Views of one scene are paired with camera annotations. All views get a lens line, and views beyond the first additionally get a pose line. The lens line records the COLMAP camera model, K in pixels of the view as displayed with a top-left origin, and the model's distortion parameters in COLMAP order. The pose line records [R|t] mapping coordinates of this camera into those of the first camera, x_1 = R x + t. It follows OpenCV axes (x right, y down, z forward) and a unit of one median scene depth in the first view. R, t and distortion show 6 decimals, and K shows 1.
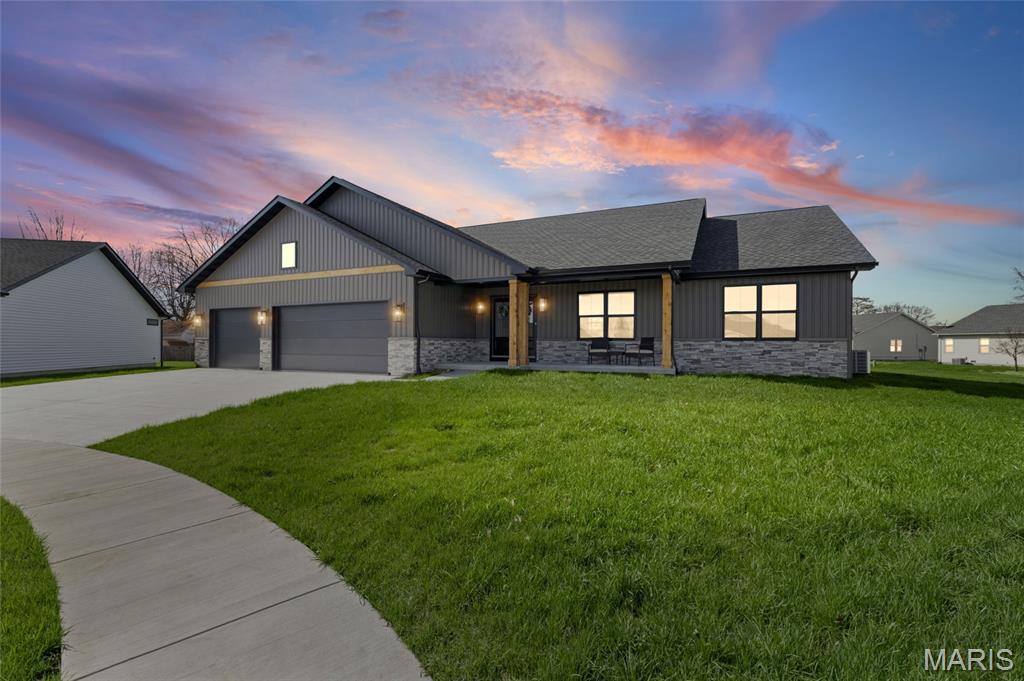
lens RADIAL K [[457.0, 0, 506.6], [0, 457.0, 338.0], [0, 0, 1]] dist [-0.003520, -0.000307]
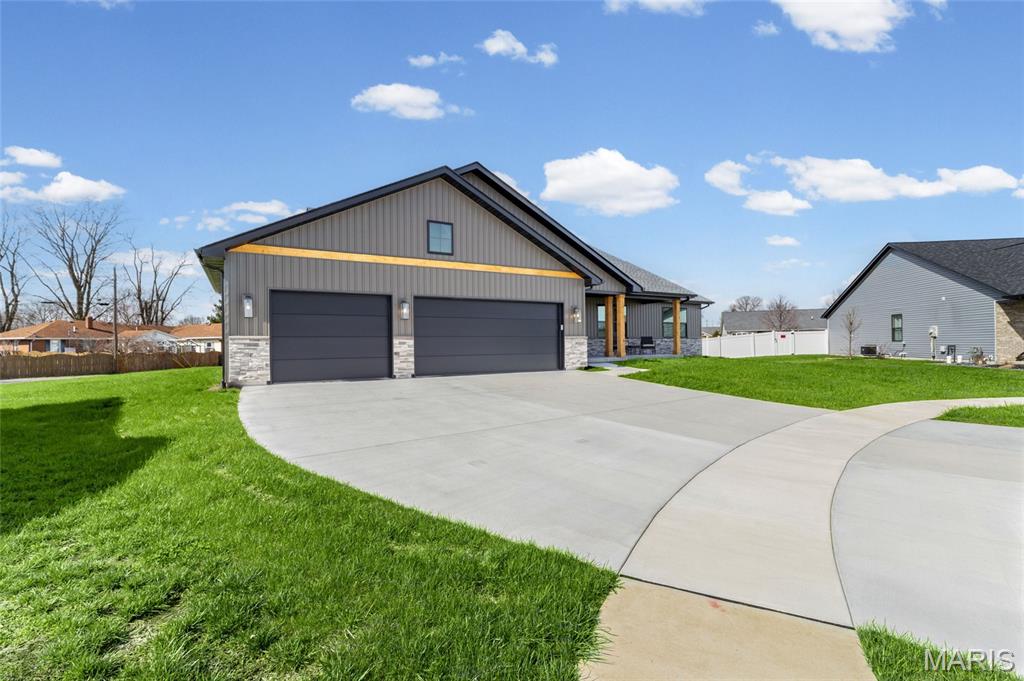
lens RADIAL K [[457.0, 0, 510.7], [0, 457.0, 341.4], [0, 0, 1]] dist [-0.003520, -0.000307]
pose [[0.565913, -0.003604, 0.824457, -1.257122], [0.006290, 0.999980, 0.000054, 0.010350], [-0.824441, 0.005155, 0.565925, 0.482063]]
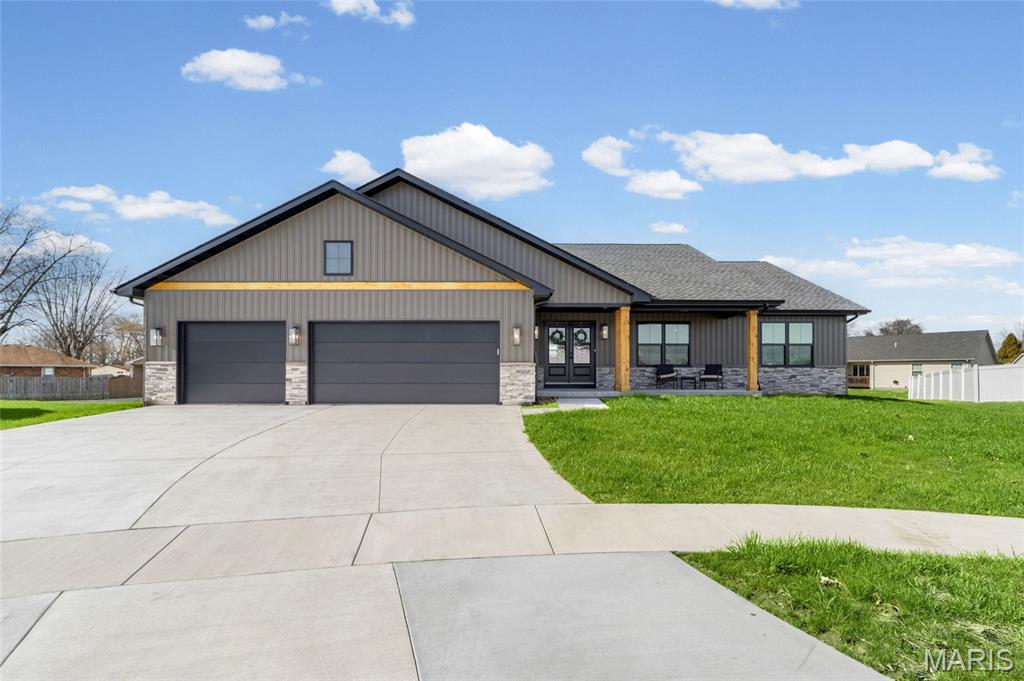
lens RADIAL K [[457.0, 0, 512.3], [0, 457.0, 366.7], [0, 0, 1]] dist [-0.003520, -0.000307]
pose [[0.903302, 0.003153, 0.428993, -0.623967], [-0.002622, 0.999995, -0.001830, 0.007914], [-0.428997, 0.000528, 0.903306, 0.183637]]
